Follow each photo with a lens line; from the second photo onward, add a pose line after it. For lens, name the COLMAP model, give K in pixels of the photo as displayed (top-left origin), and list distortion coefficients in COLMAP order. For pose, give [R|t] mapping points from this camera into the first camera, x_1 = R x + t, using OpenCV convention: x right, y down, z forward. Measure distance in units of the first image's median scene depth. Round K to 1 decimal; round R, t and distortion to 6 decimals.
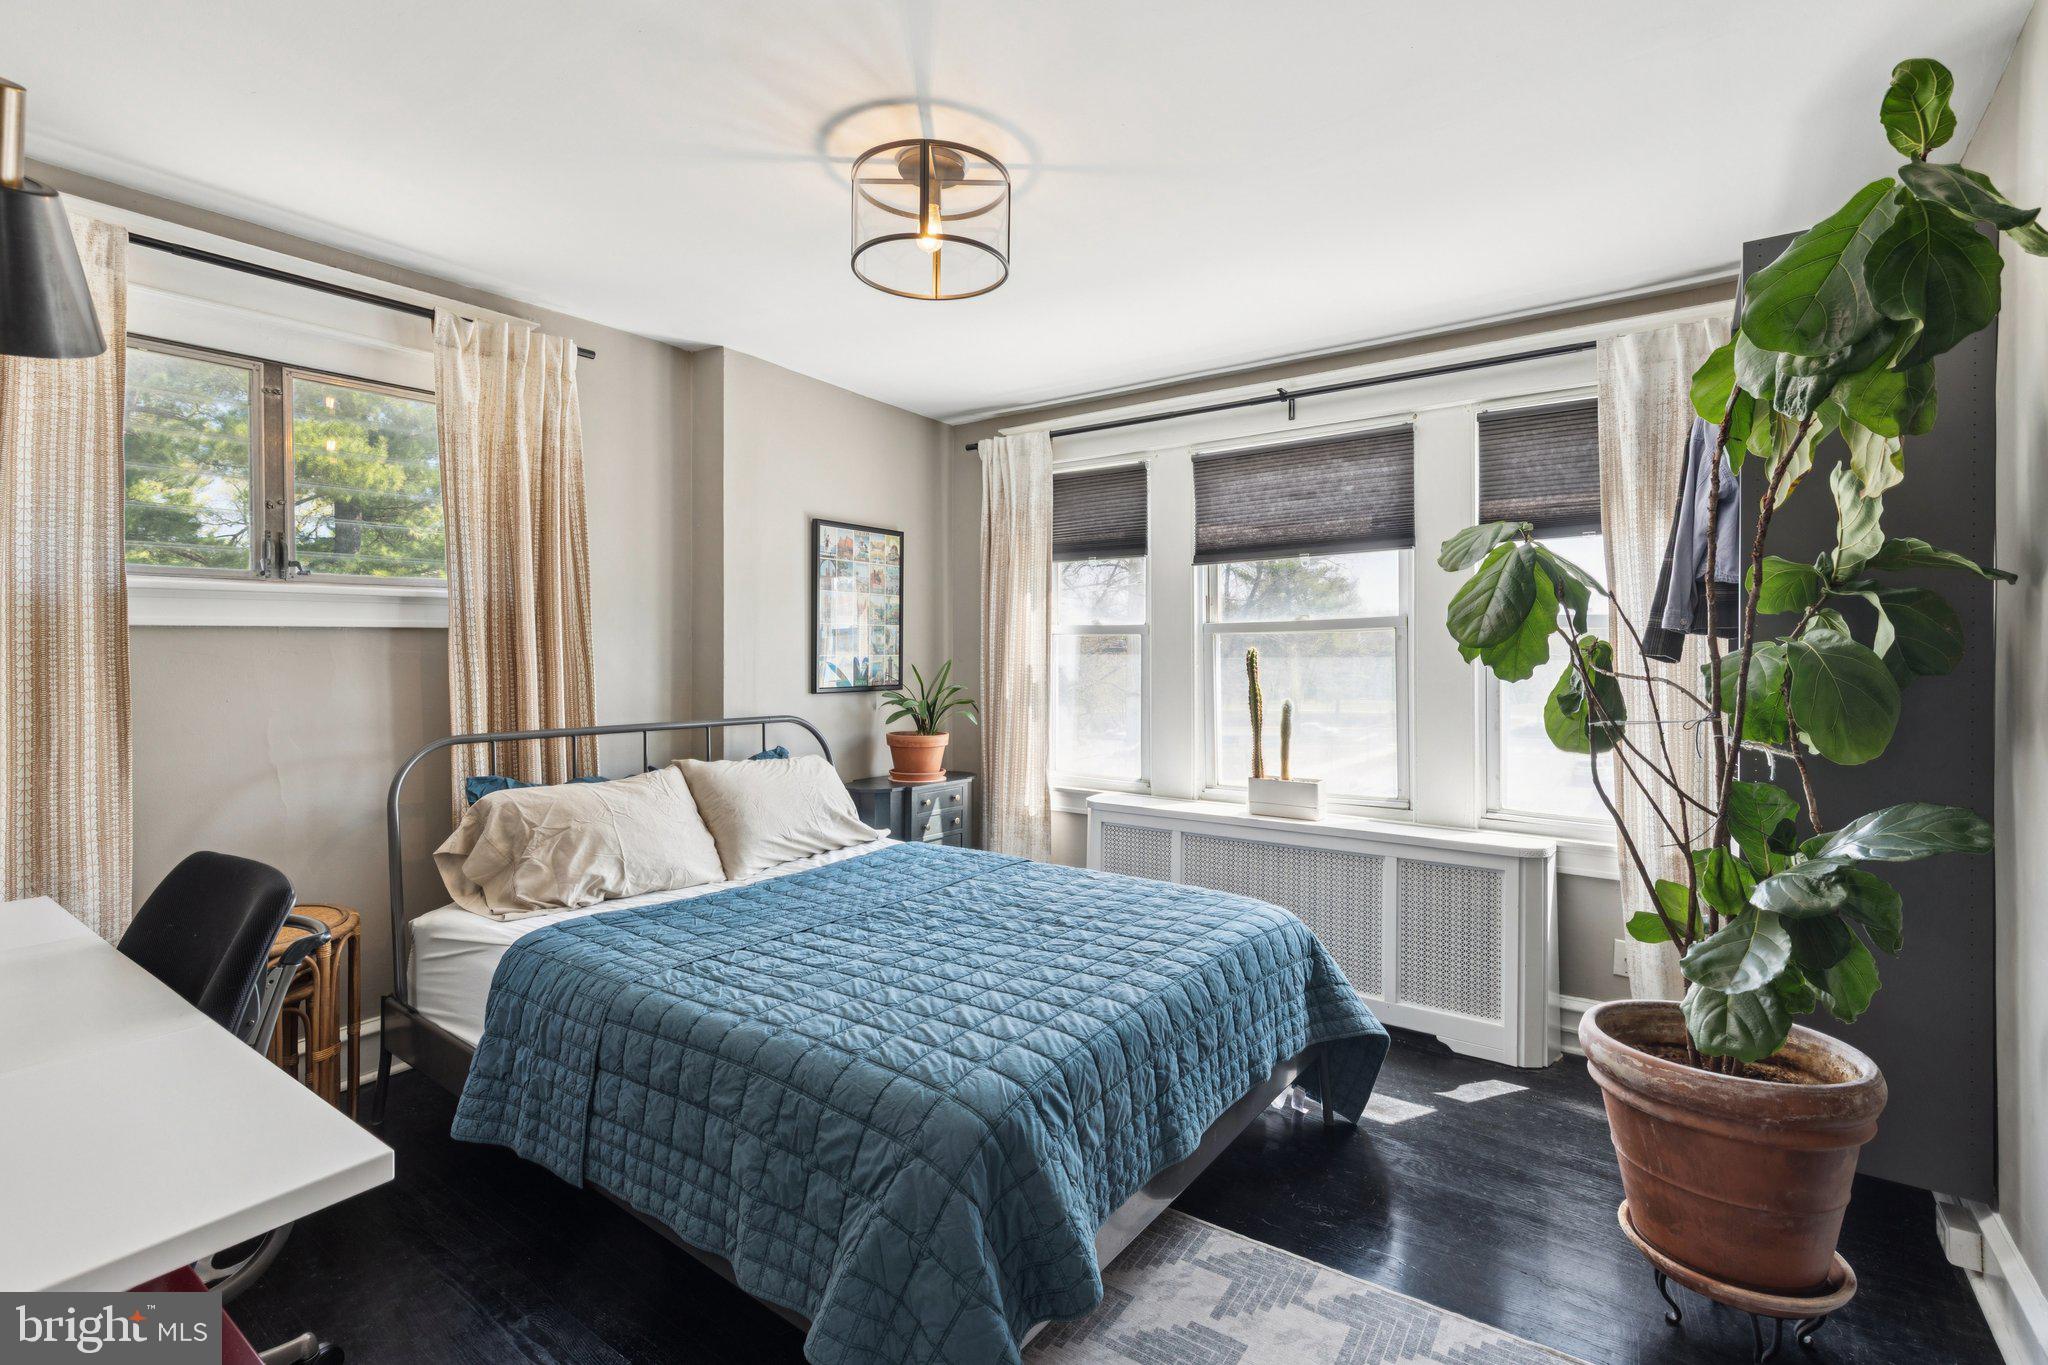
lens RADIAL K [[932.4, 0, 1012.1], [0, 932.4, 651.3], [0, 0, 1]] dist [0.003090, -0.000862]
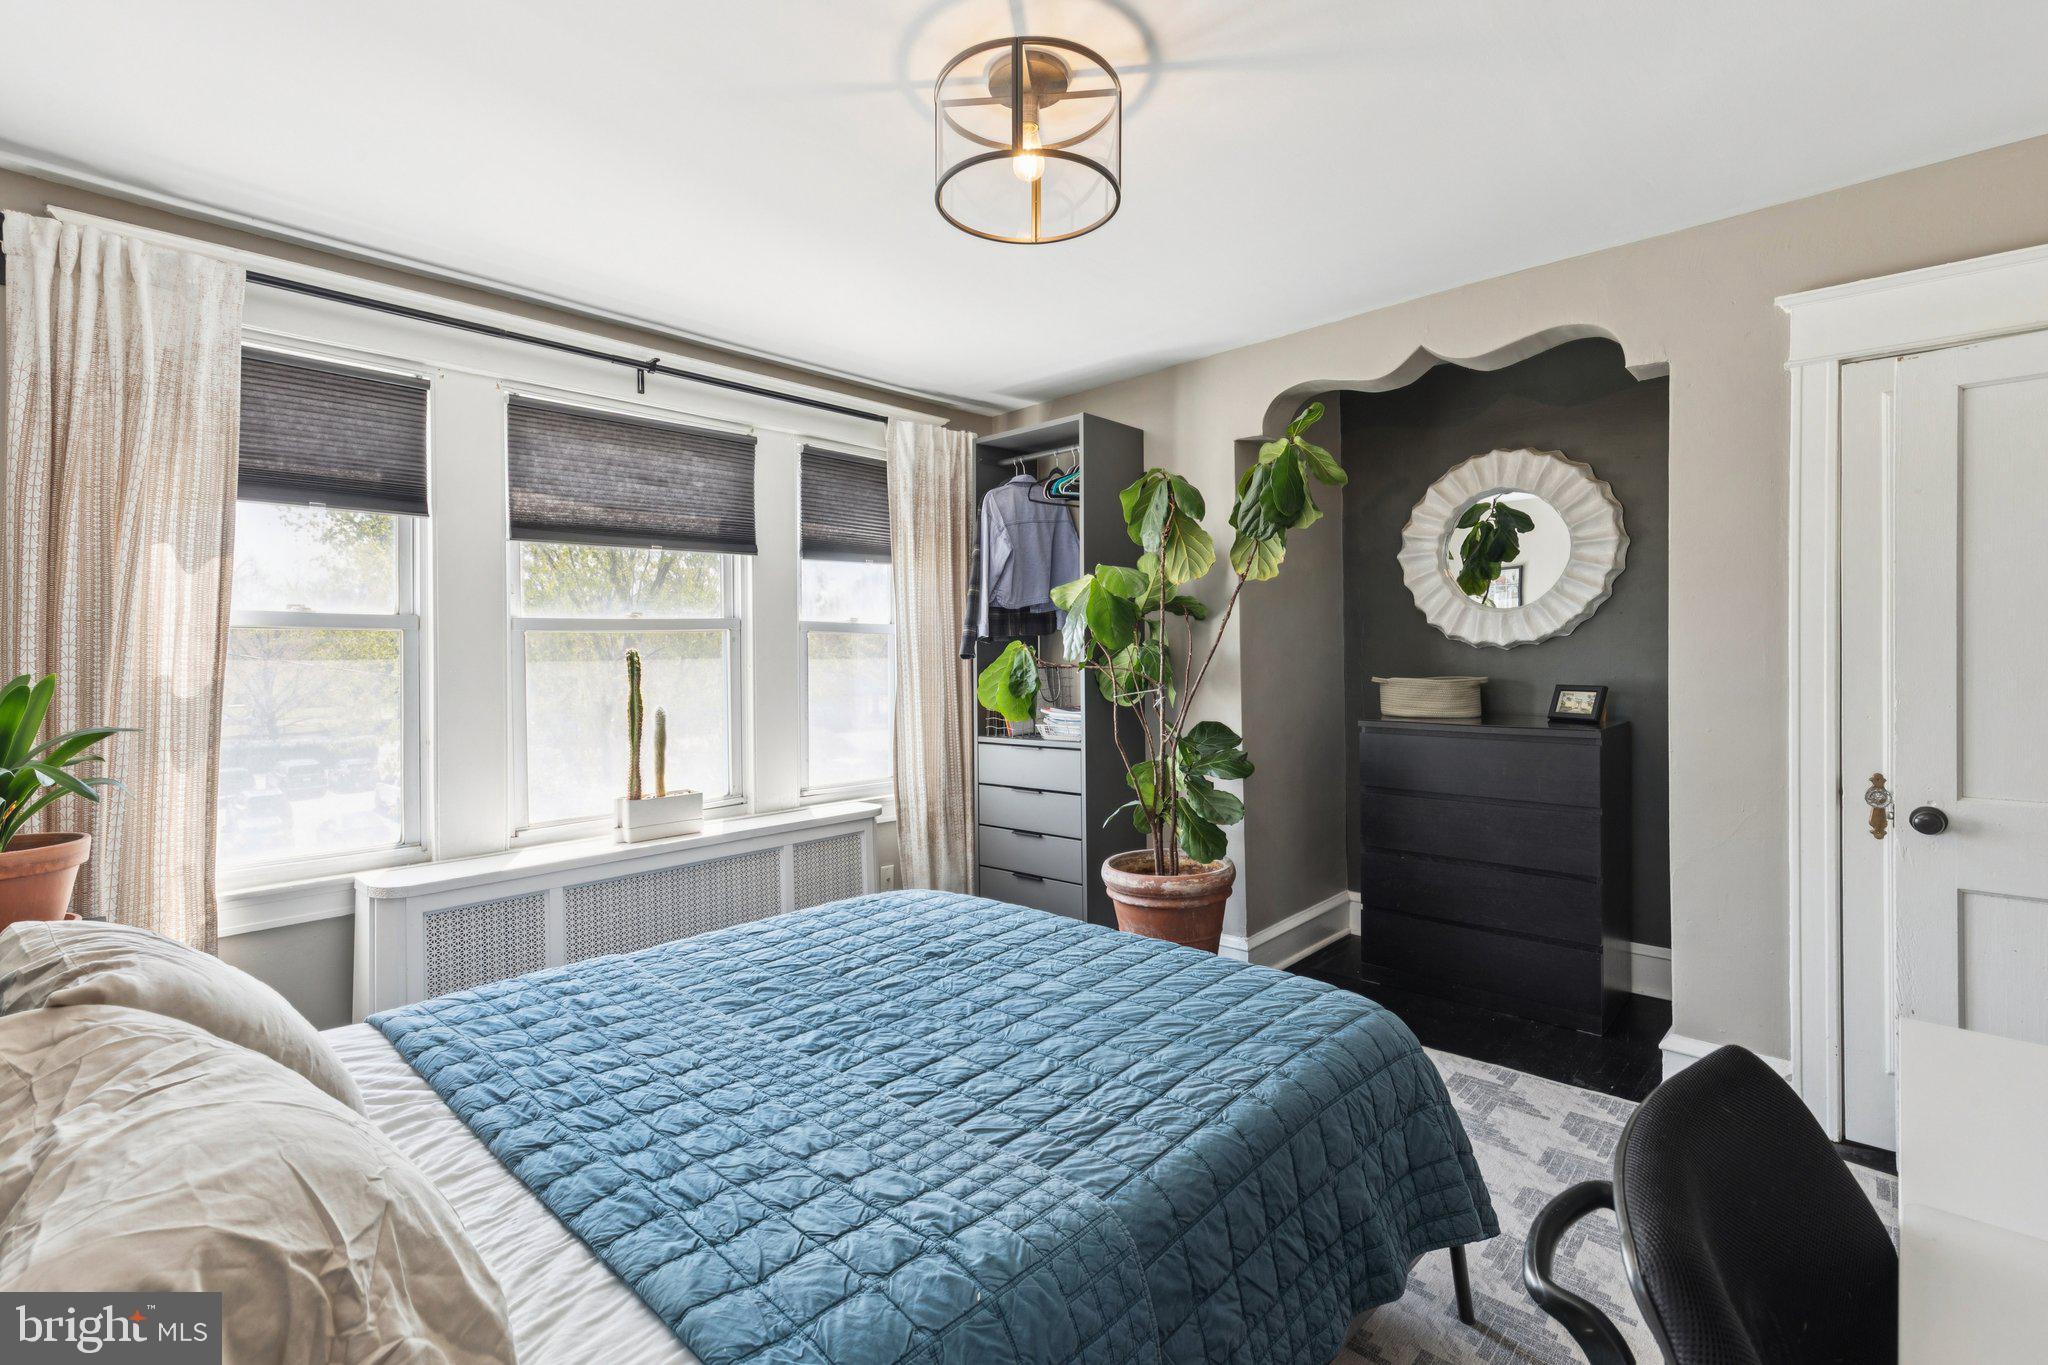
lens RADIAL K [[932.4, 0, 1030.2], [0, 932.4, 669.6], [0, 0, 1]] dist [0.003090, -0.000862]
pose [[0.112061, -0.023375, 0.993426, -0.562699], [0.001236, 0.999726, 0.023384, -0.005052], [-0.993701, -0.001393, 0.112059, 0.543804]]
